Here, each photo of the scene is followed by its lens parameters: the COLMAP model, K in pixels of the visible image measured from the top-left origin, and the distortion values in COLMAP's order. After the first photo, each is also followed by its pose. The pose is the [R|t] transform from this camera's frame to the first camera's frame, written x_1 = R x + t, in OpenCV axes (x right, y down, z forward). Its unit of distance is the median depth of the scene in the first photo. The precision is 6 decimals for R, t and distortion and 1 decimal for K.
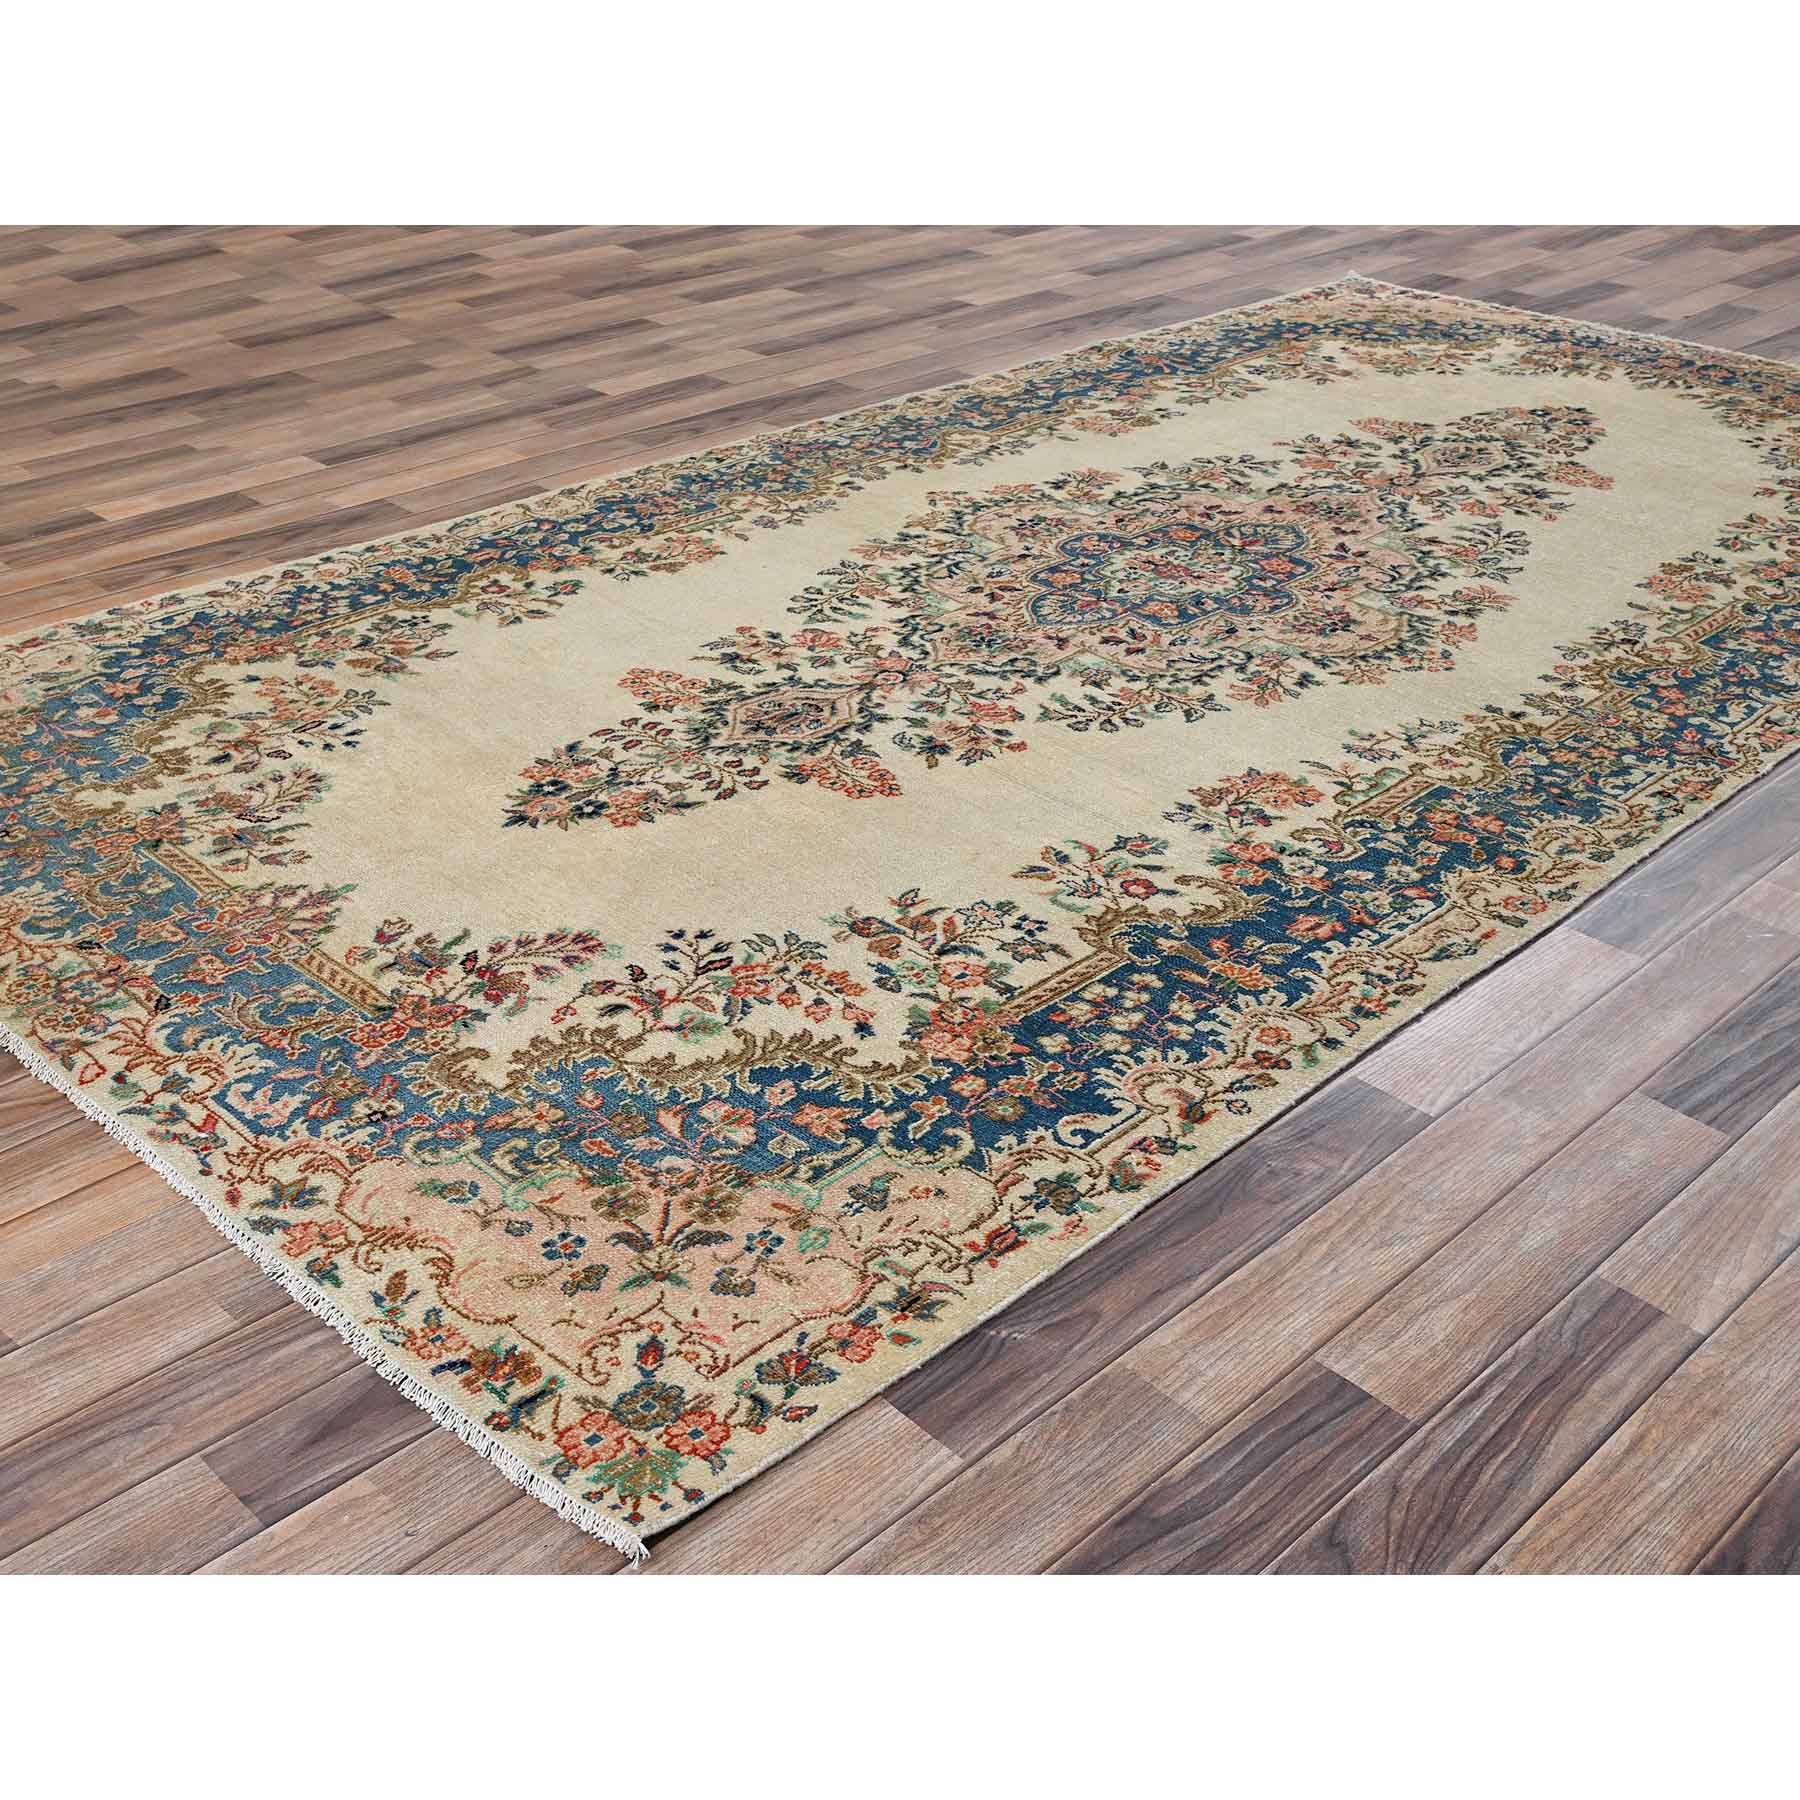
lens RADIAL K [[2015.2, 0, 885.9], [0, 2015.2, 901.9], [0, 0, 1]] dist [-0.004297, 0.000000]
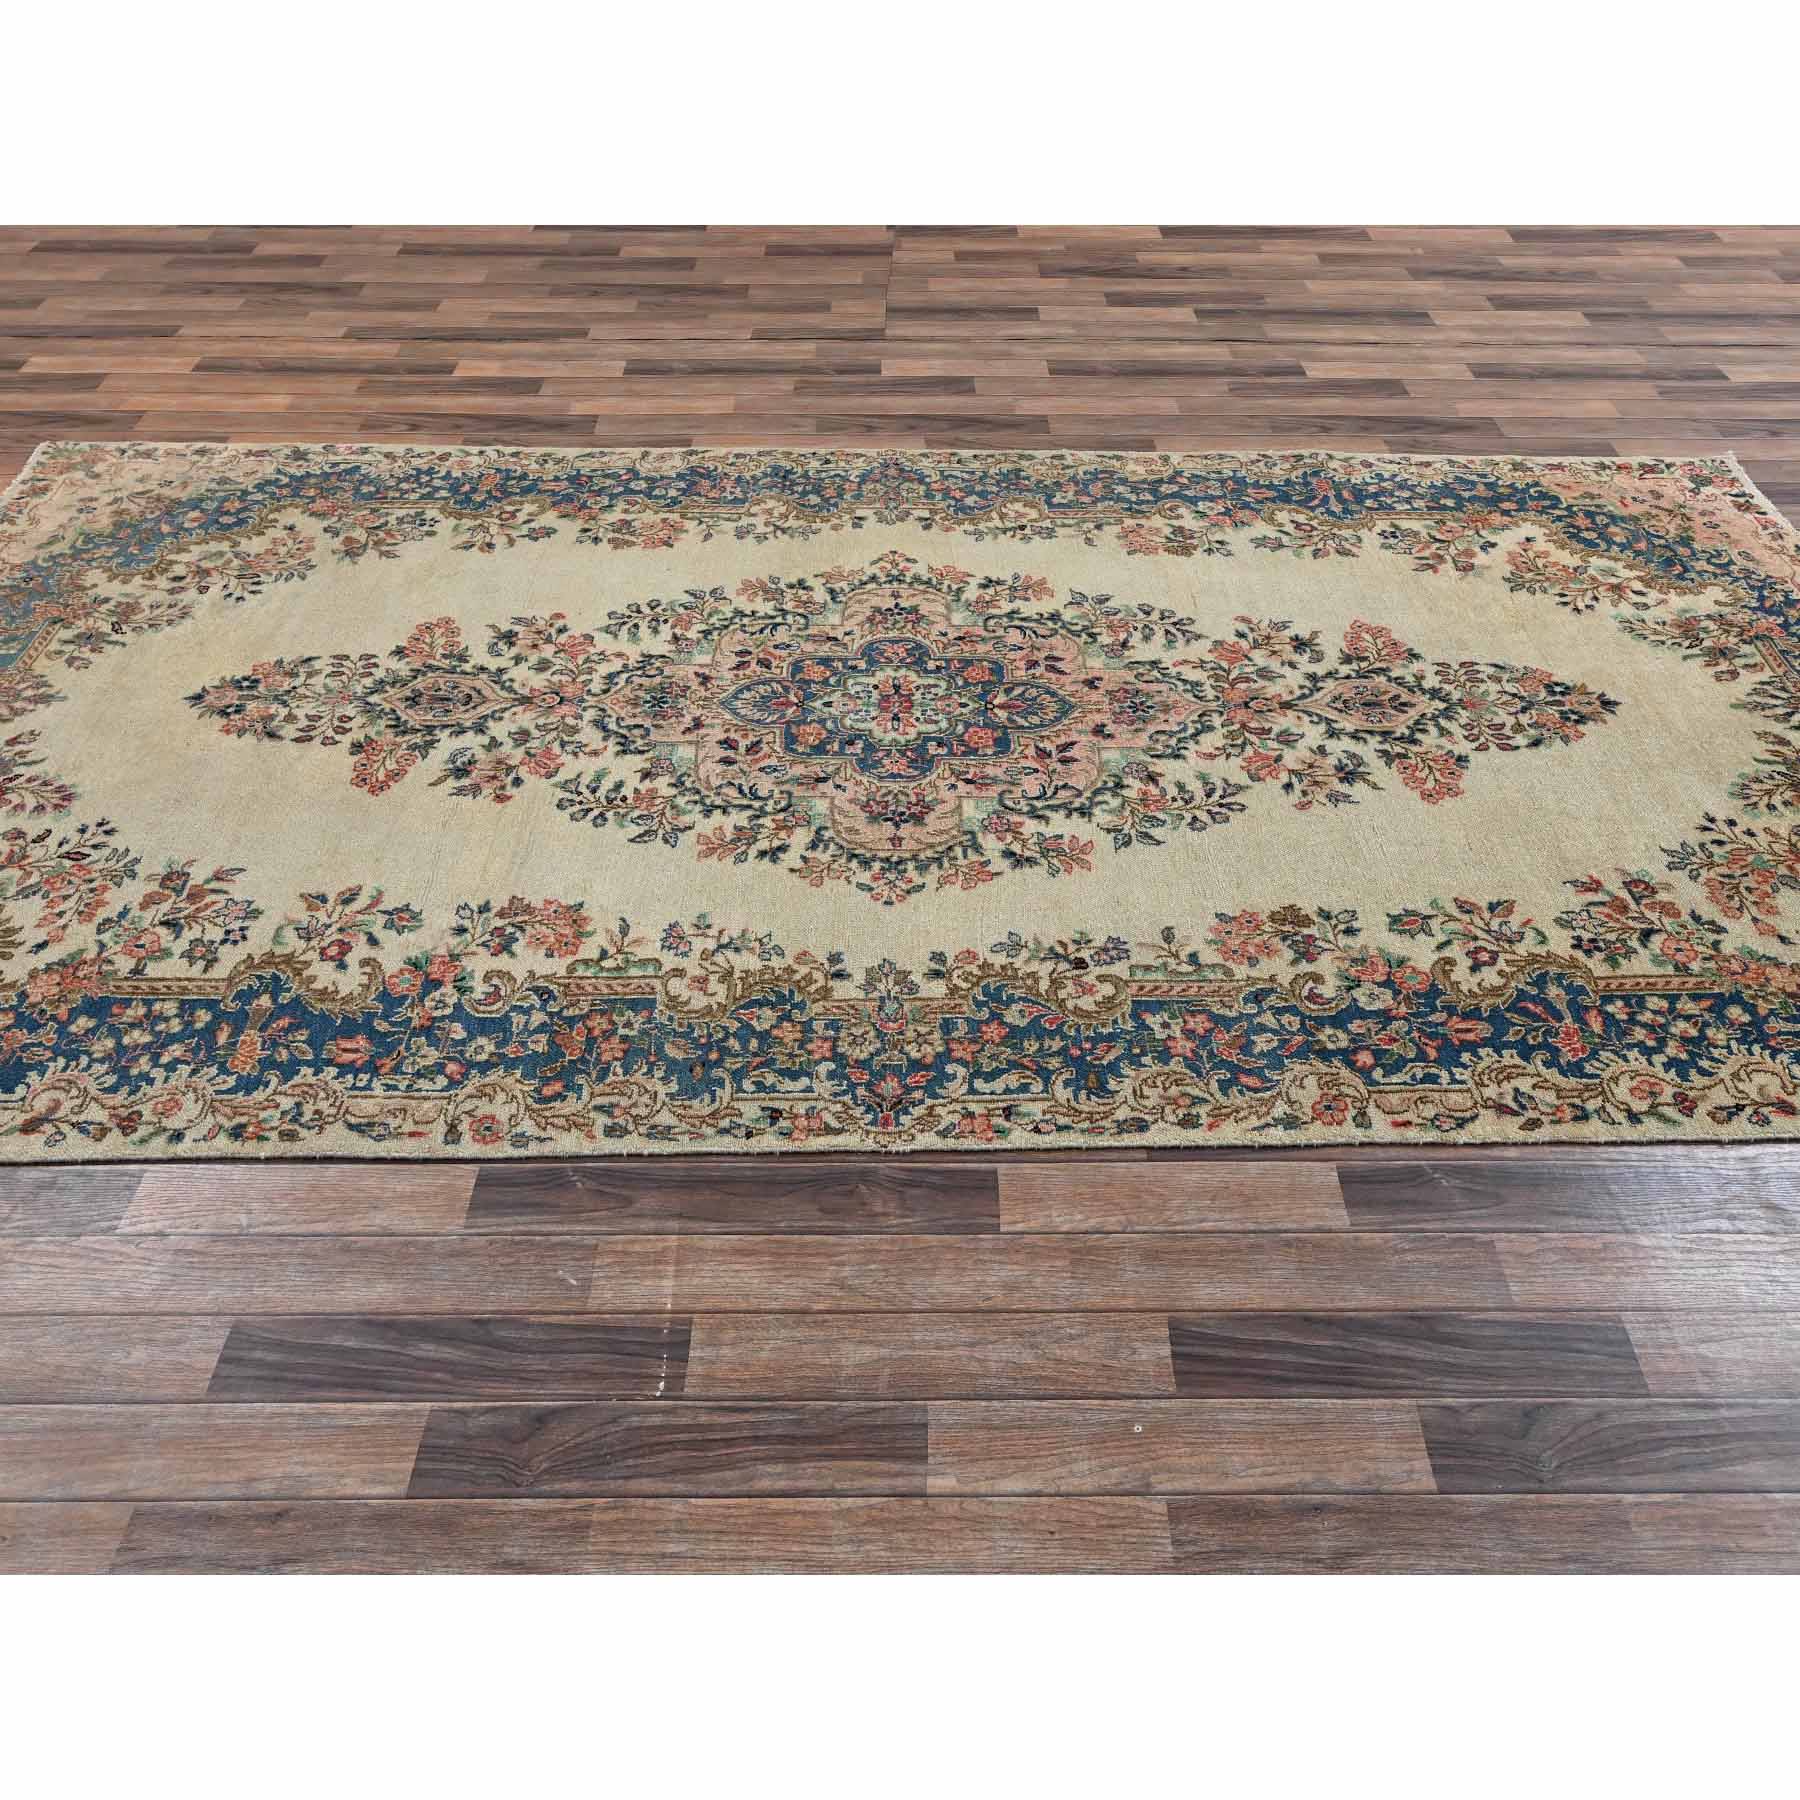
lens RADIAL K [[1432.9, 0, 910.9], [0, 1432.9, 893.7], [0, 0, 1]] dist [-0.006102, 0.003870]
pose [[0.726288, 0.473534, -0.498268, 0.718580], [-0.351838, 0.878810, 0.322339, -0.399456], [0.590522, -0.058801, 0.804877, 0.426682]]
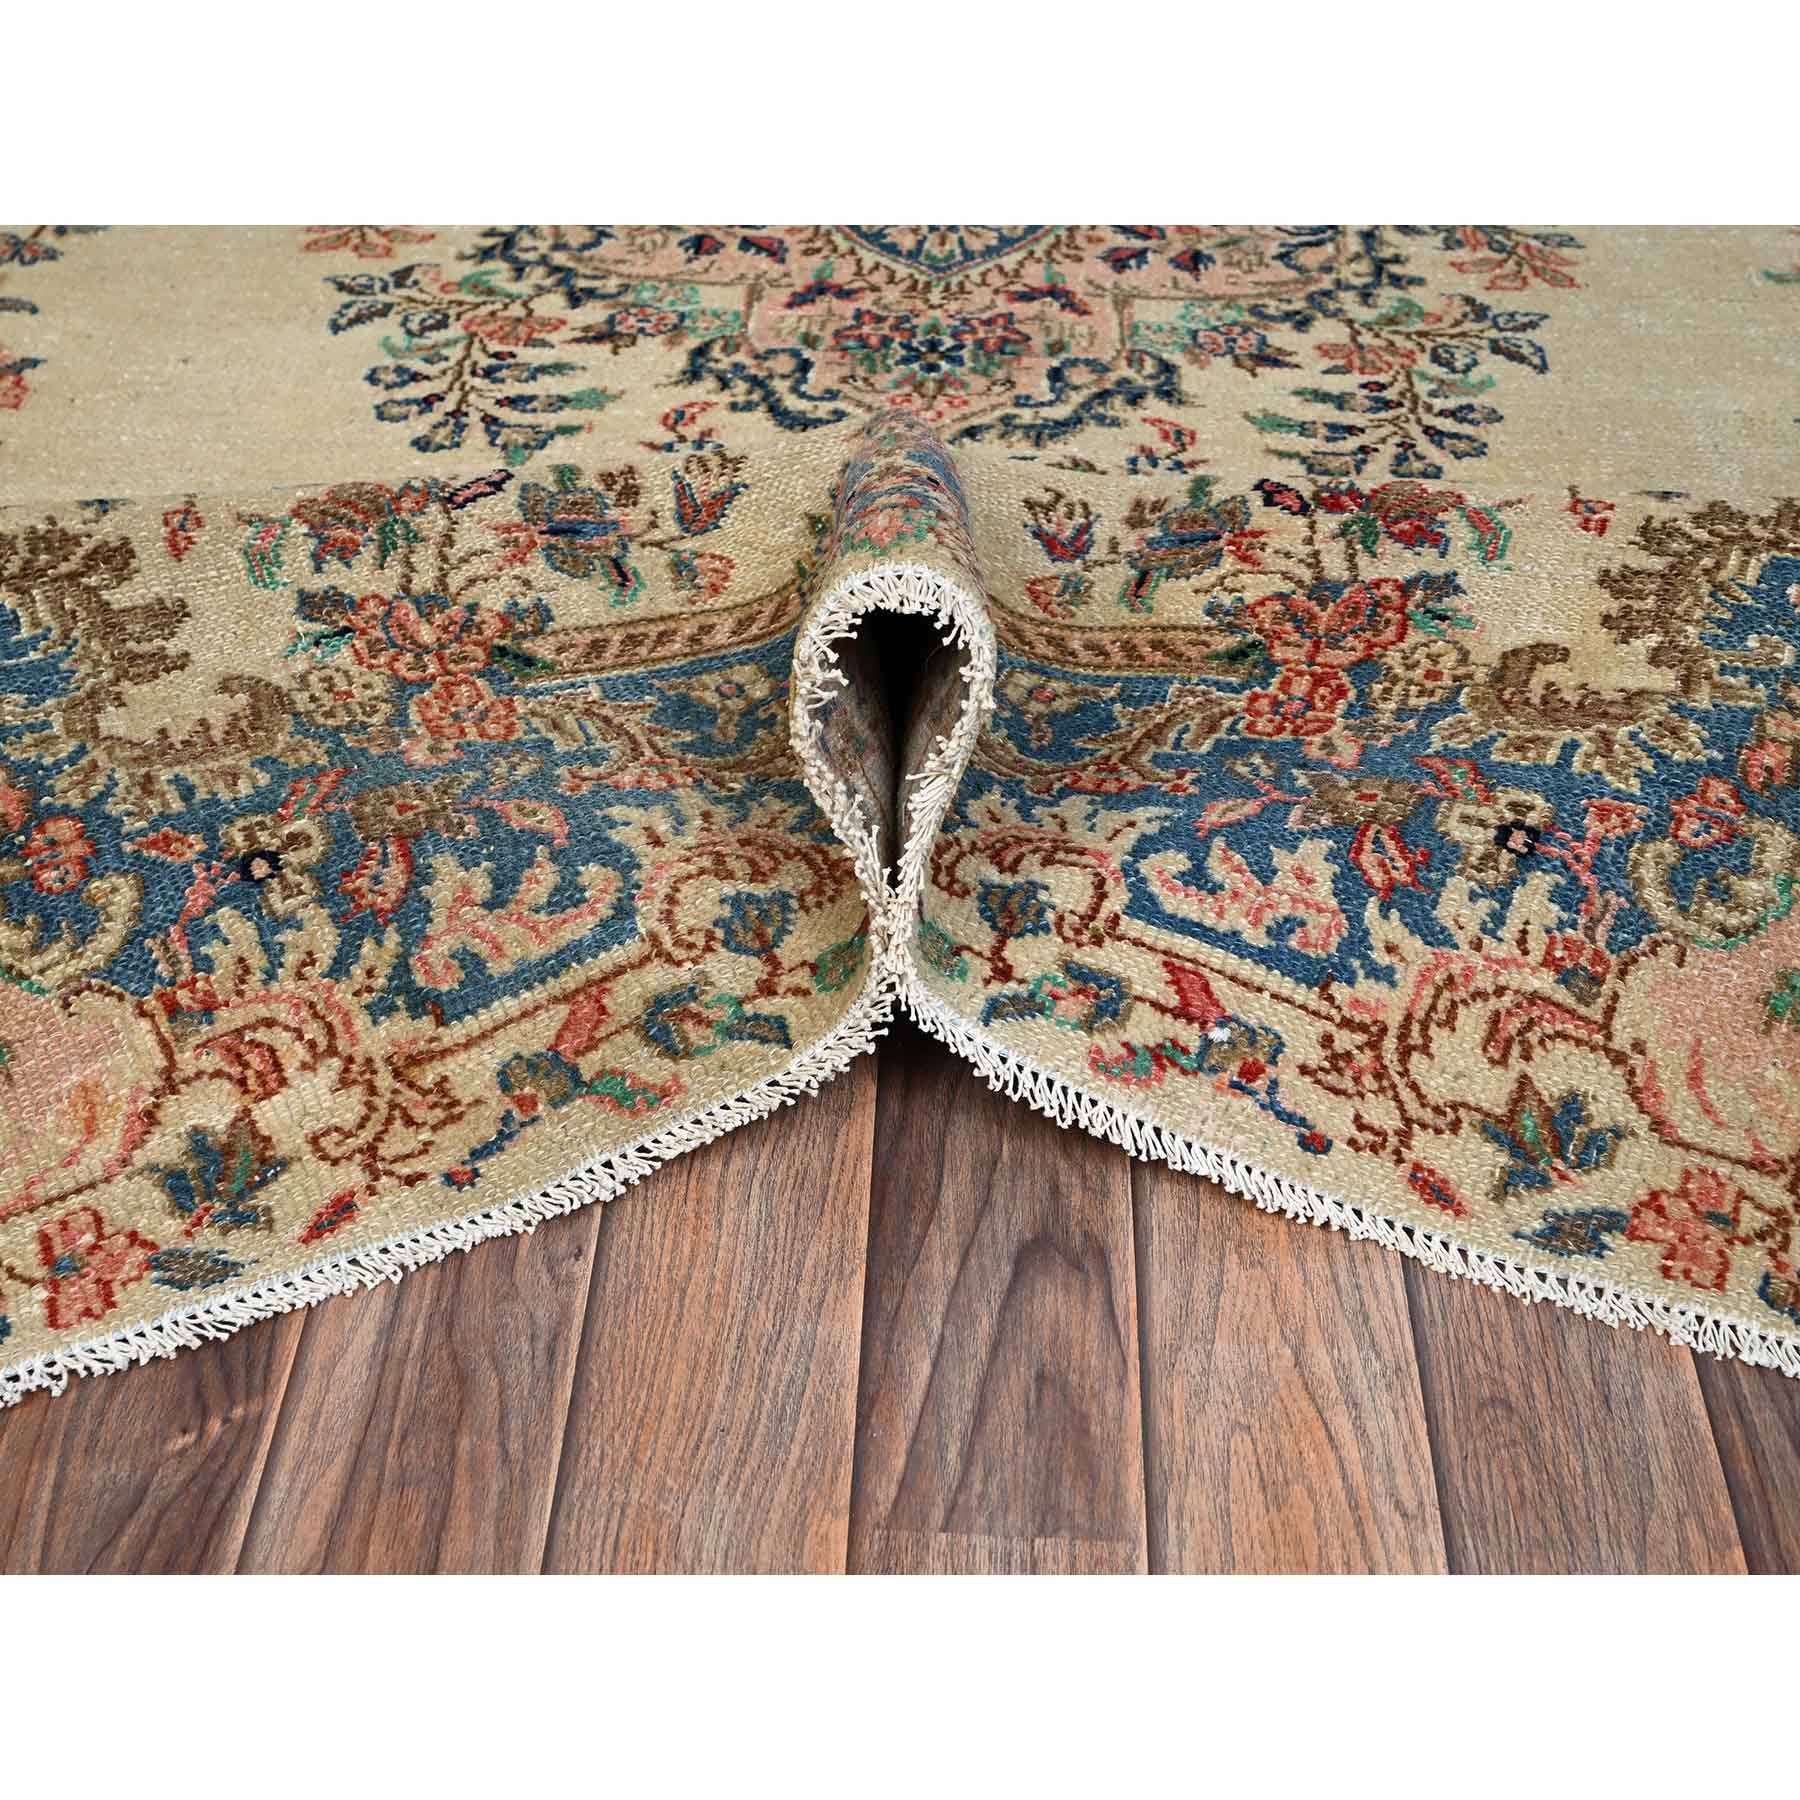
lens RADIAL K [[2313.5, 0, 903.2], [0, 2313.5, 903.7], [0, 0, 1]] dist [0.000874, 0.000000]
pose [[0.724654, -0.459958, 0.513143, -0.284017], [0.343175, 0.886609, 0.310088, -0.198337], [-0.597585, -0.048609, 0.800331, 0.675474]]
